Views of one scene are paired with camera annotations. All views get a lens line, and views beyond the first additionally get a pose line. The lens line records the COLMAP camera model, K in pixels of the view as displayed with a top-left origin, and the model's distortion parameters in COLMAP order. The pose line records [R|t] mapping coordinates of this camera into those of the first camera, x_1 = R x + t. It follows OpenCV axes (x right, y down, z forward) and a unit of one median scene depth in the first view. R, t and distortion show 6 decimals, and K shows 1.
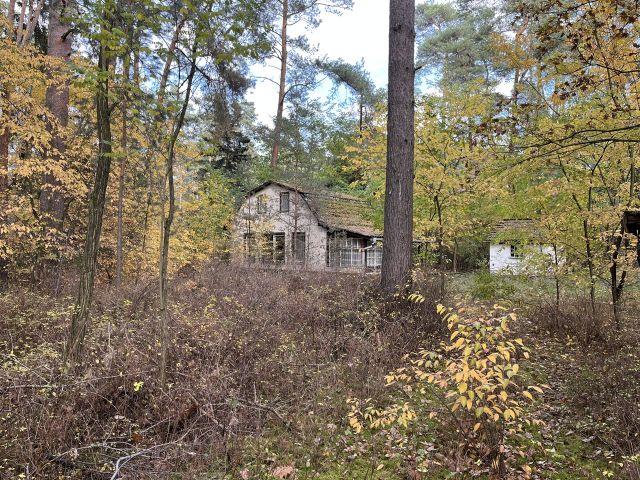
lens RADIAL K [[478.0, 0, 323.3], [0, 478.0, 237.1], [0, 0, 1]] dist [0.091739, -0.127069]
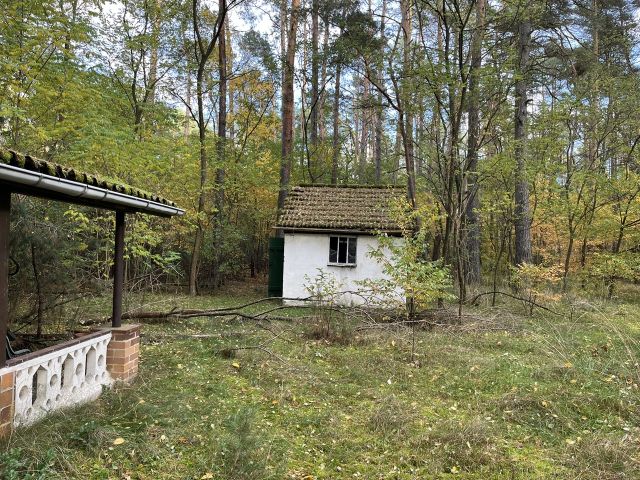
lens RADIAL K [[478.0, 0, 323.3], [0, 478.0, 237.1], [0, 0, 1]] dist [0.091739, -0.127069]
pose [[0.809935, 0.027526, 0.585873, 0.121407], [-0.031078, 0.999509, -0.003996, 0.019047], [-0.585696, -0.014971, 0.810393, 0.645628]]
